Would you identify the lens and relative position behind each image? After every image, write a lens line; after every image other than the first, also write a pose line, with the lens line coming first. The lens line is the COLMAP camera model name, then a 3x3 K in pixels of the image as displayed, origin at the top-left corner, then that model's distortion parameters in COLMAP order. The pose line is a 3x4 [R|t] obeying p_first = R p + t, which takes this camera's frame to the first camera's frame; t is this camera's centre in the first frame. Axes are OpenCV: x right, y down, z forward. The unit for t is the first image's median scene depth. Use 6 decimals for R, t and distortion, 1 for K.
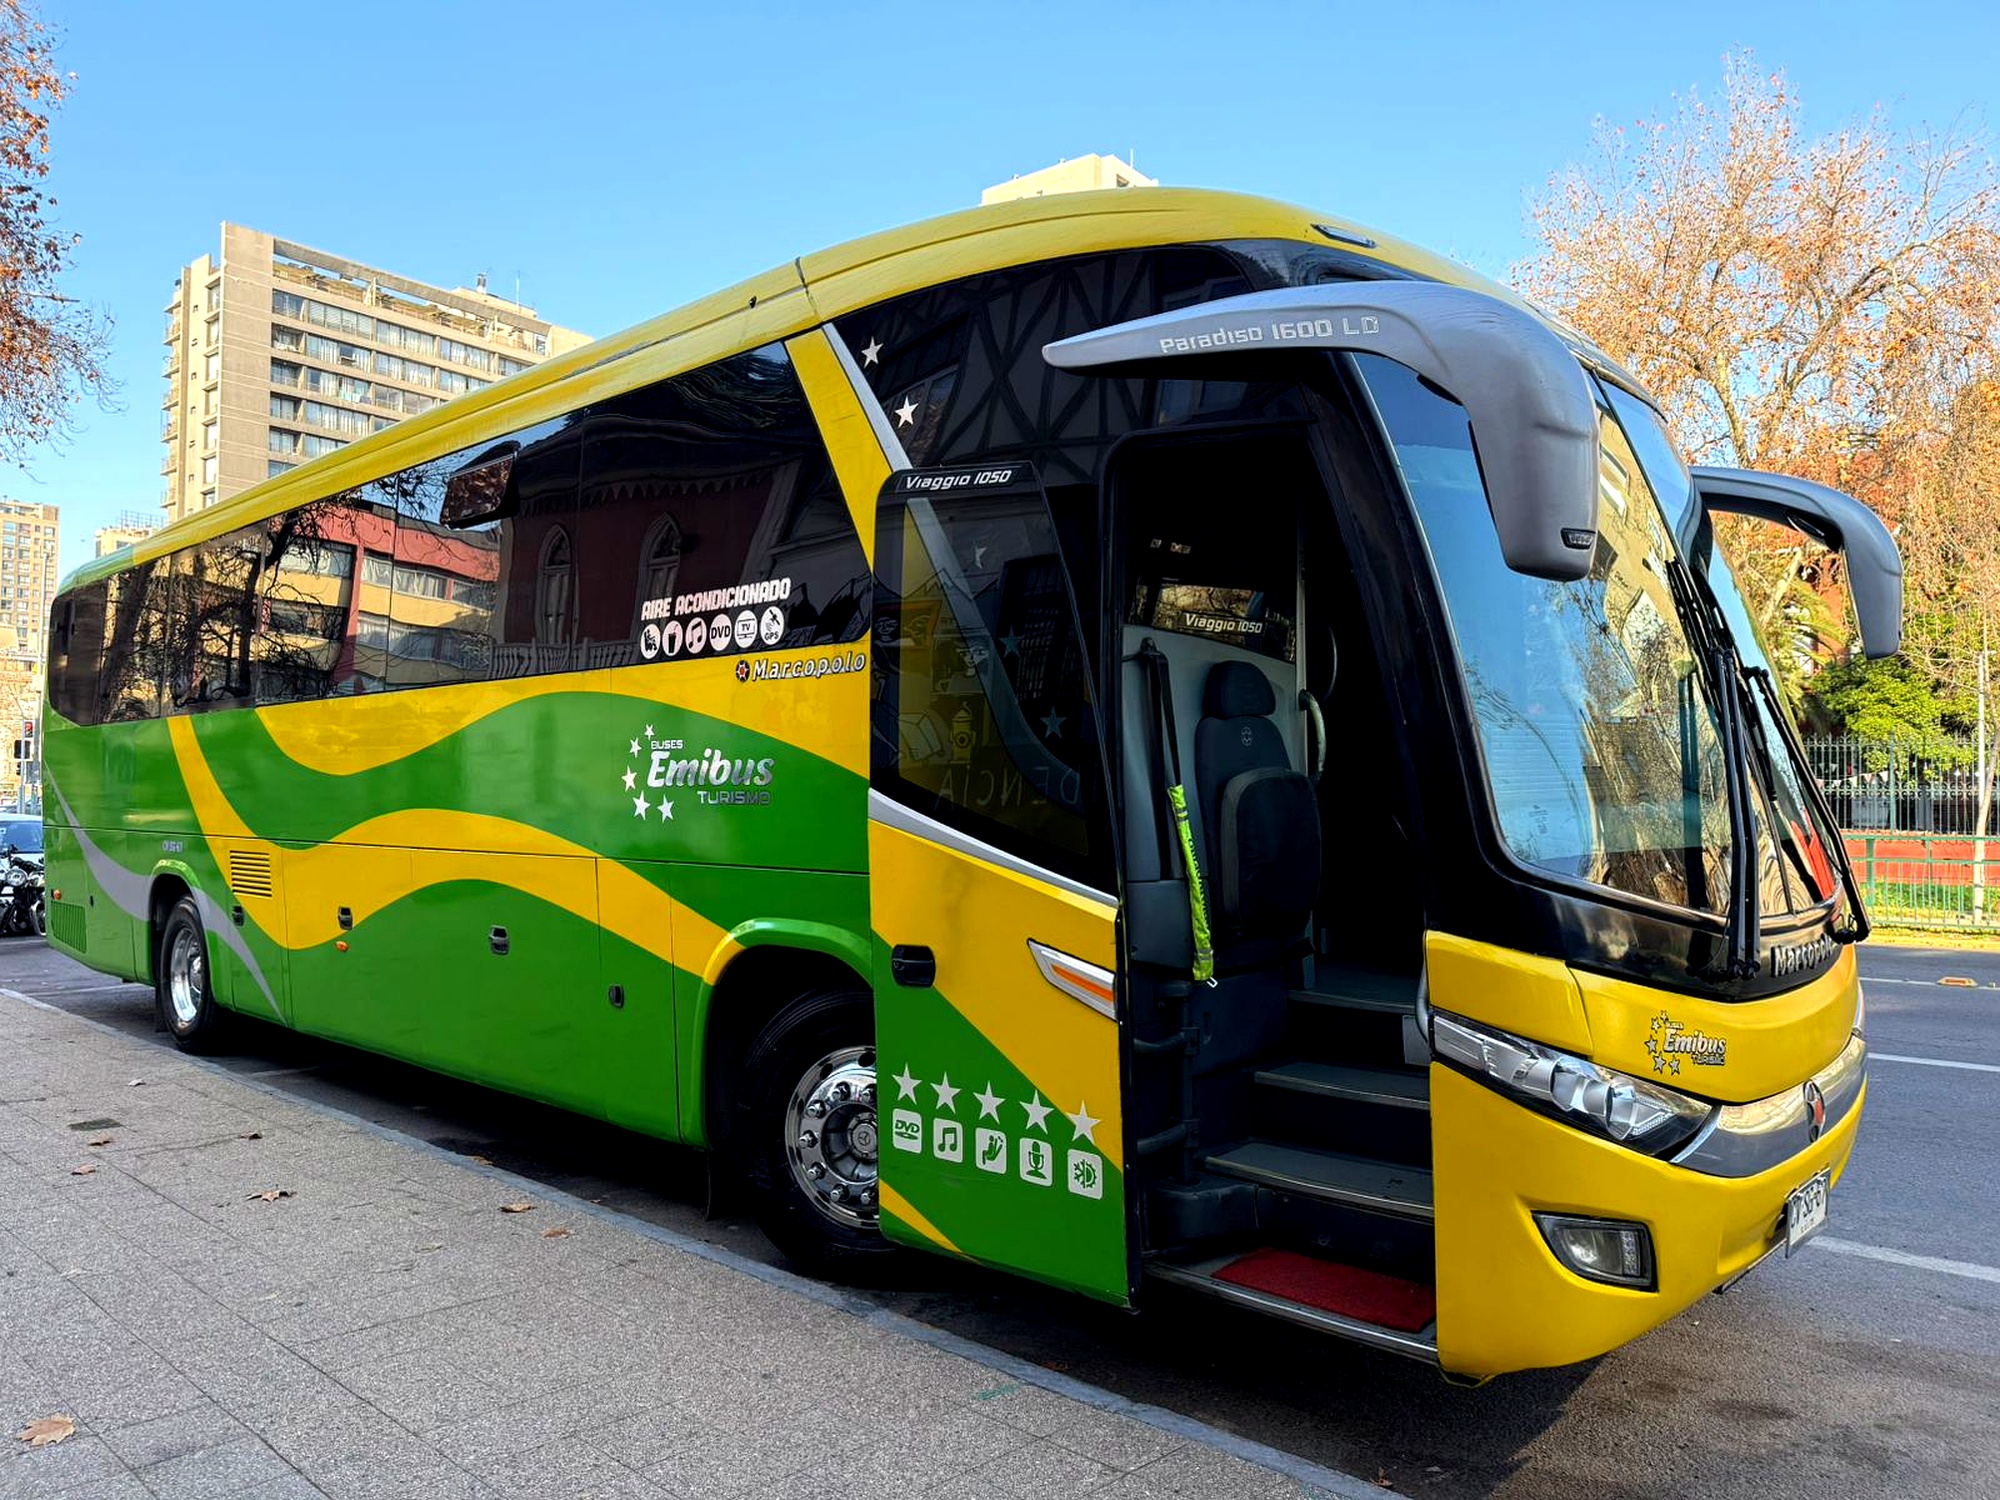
lens RADIAL K [[1430.0, 0, 991.1], [0, 1430.0, 802.0], [0, 0, 1]] dist [0.074527, -0.004184]
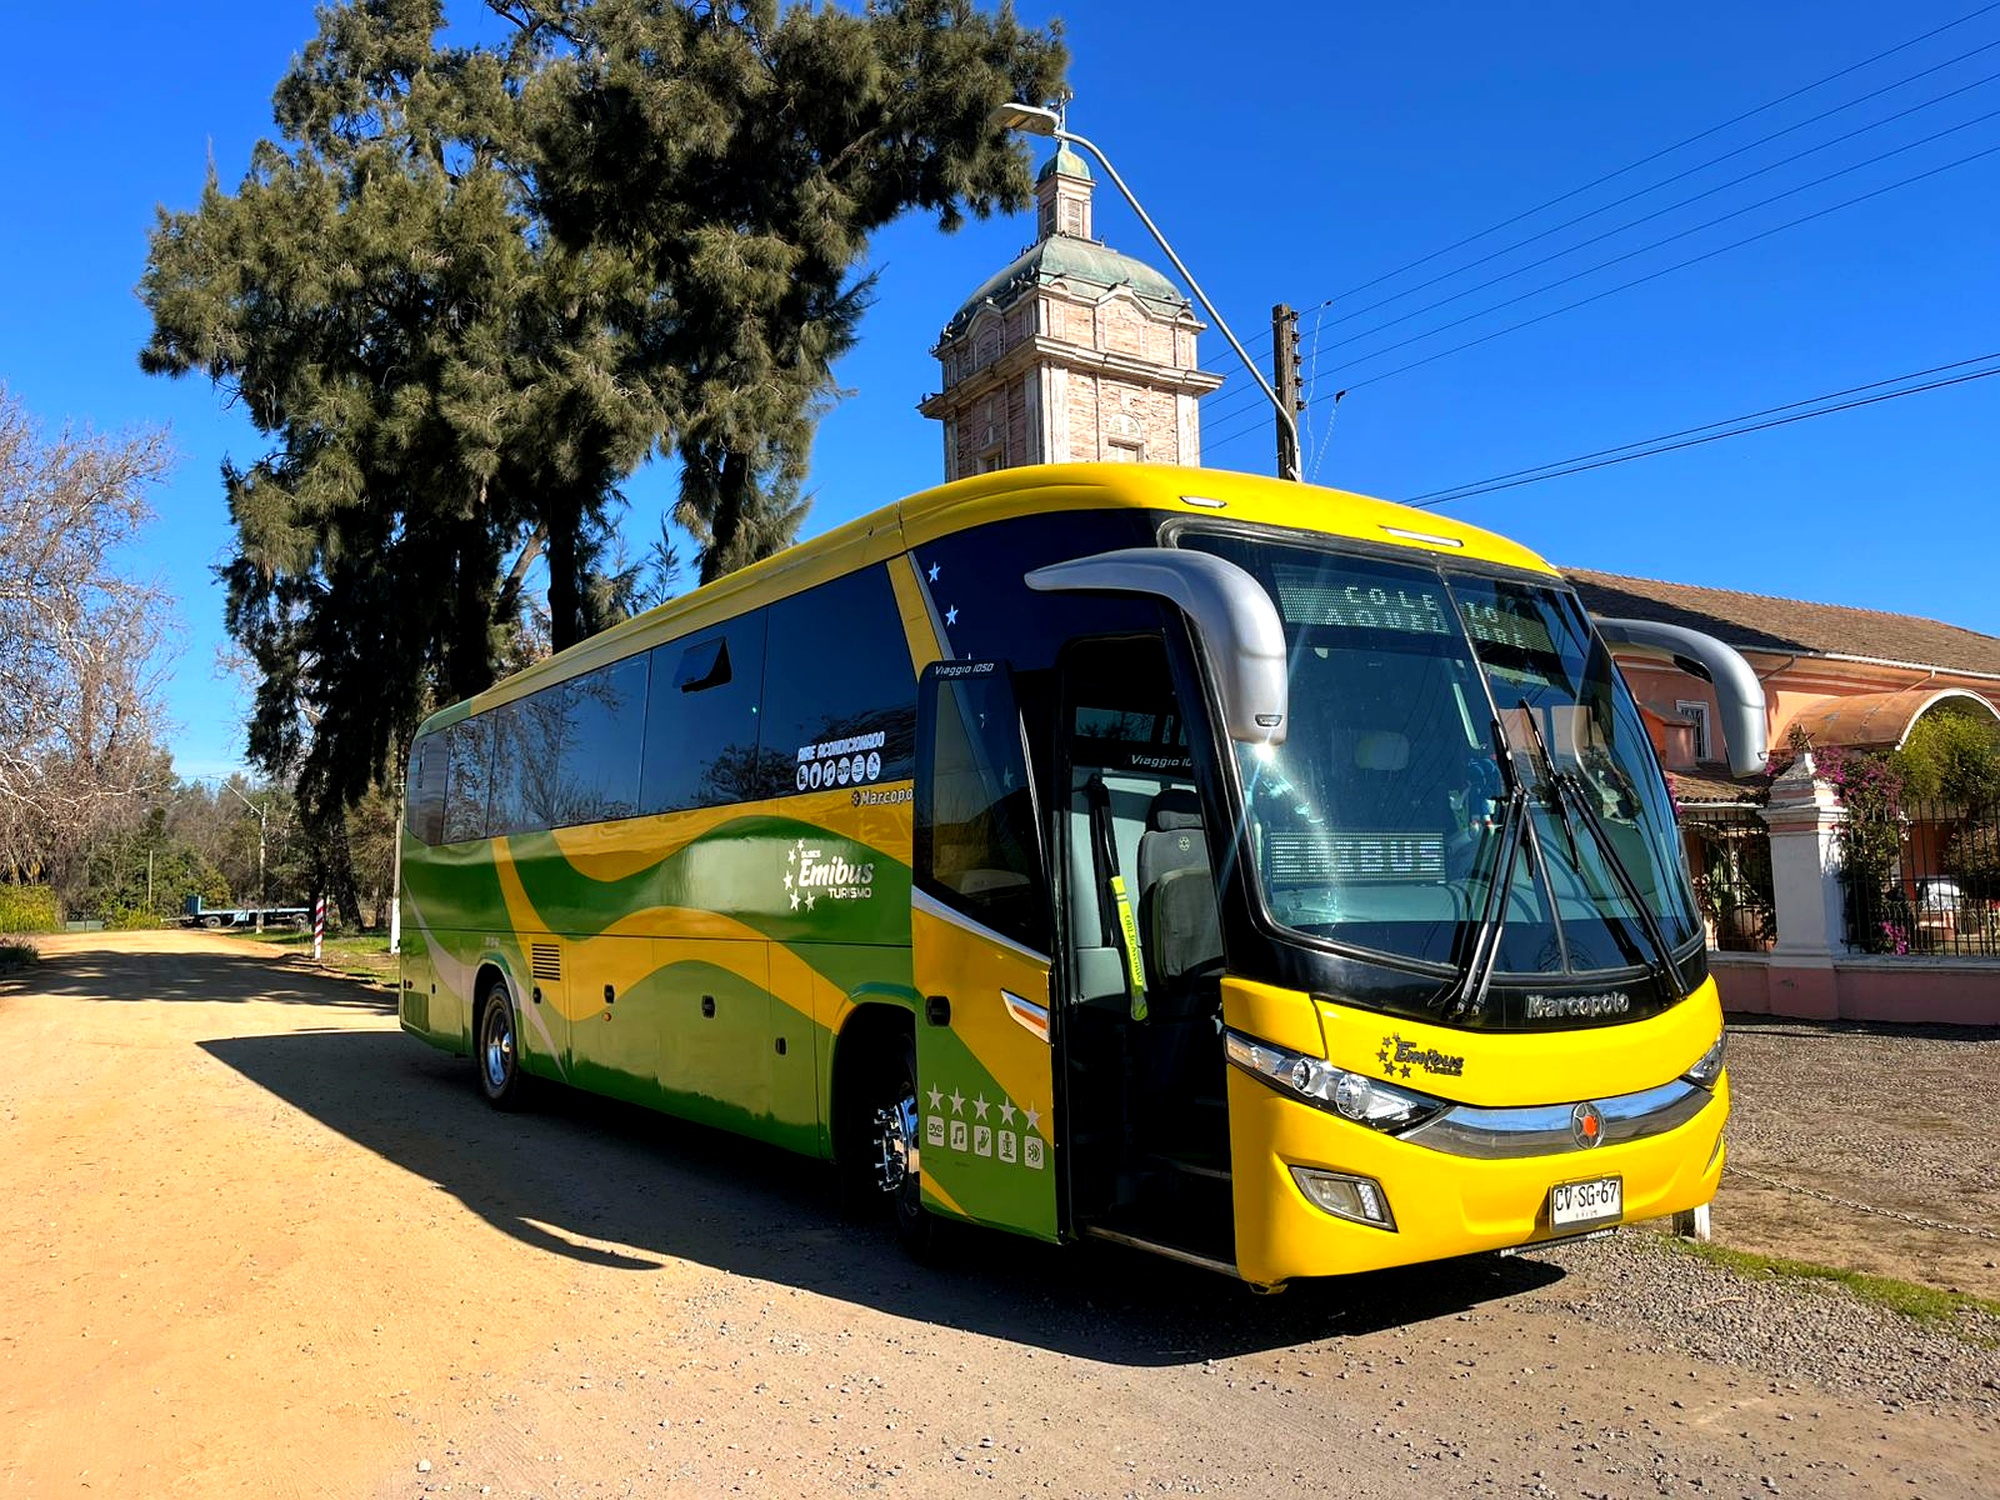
lens RADIAL K [[1563.1, 0, 1000.0], [0, 1563.1, 750.0], [0, 0, 1]] dist [0.034042, -0.000790]
pose [[0.976675, -0.024191, -0.213357, 0.338862], [0.001507, 0.994381, -0.105849, 0.023270], [0.214718, 0.103058, 0.971223, -0.504589]]
